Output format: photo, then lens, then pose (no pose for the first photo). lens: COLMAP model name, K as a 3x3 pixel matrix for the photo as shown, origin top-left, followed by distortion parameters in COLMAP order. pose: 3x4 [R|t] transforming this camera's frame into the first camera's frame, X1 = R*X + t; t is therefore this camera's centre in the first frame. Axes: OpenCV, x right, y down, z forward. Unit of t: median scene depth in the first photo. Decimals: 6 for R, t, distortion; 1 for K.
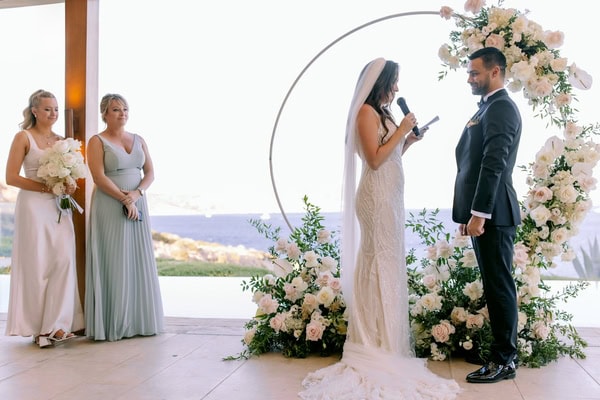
lens RADIAL K [[589.4, 0, 304.8], [0, 589.4, 198.6], [0, 0, 1]] dist [0.017956, 0.000000]
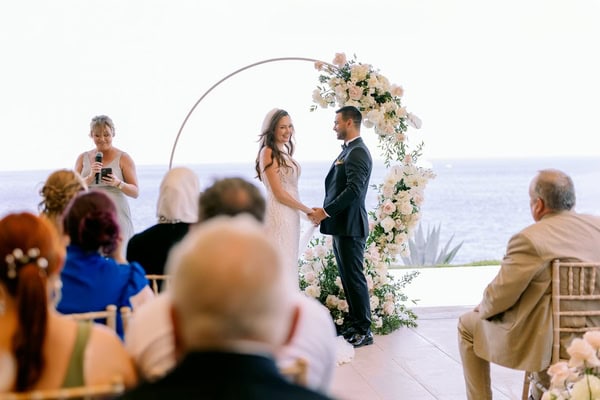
lens RADIAL K [[908.5, 0, 299.5], [0, 908.5, 199.7], [0, 0, 1]] dist [0.083529, 0.000000]
pose [[0.946262, -0.021202, 0.322706, -0.455386], [0.002265, 0.998259, 0.058944, -0.148695], [-0.323394, -0.055046, 0.944662, -0.882249]]
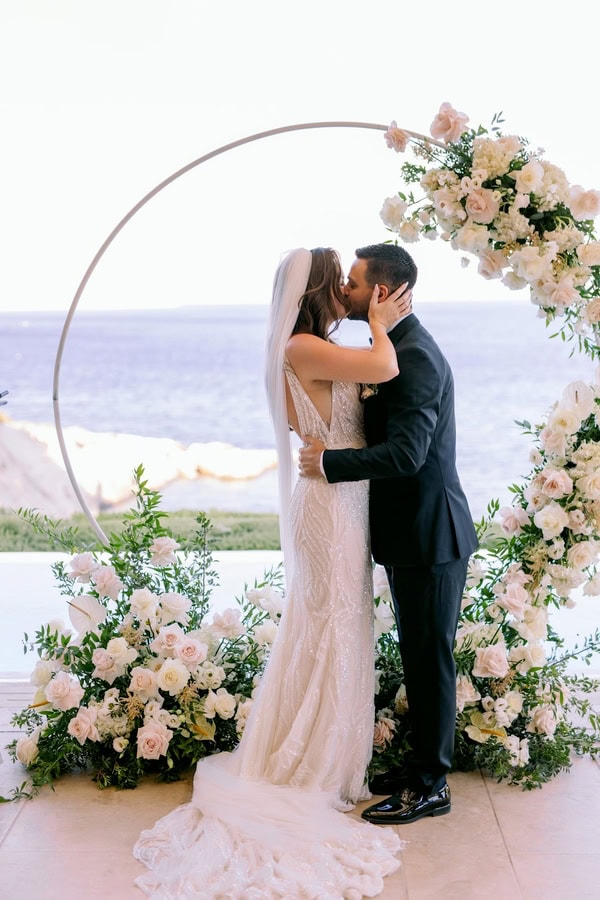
lens RADIAL K [[1282.0, 0, 304.7], [0, 1282.0, 448.7], [0, 0, 1]] dist [0.053074, 0.000000]
pose [[0.983975, -0.013293, 0.177808, -0.052336], [-0.009774, 0.991696, 0.128229, -0.194876], [-0.178036, -0.127912, 0.975675, -0.151339]]
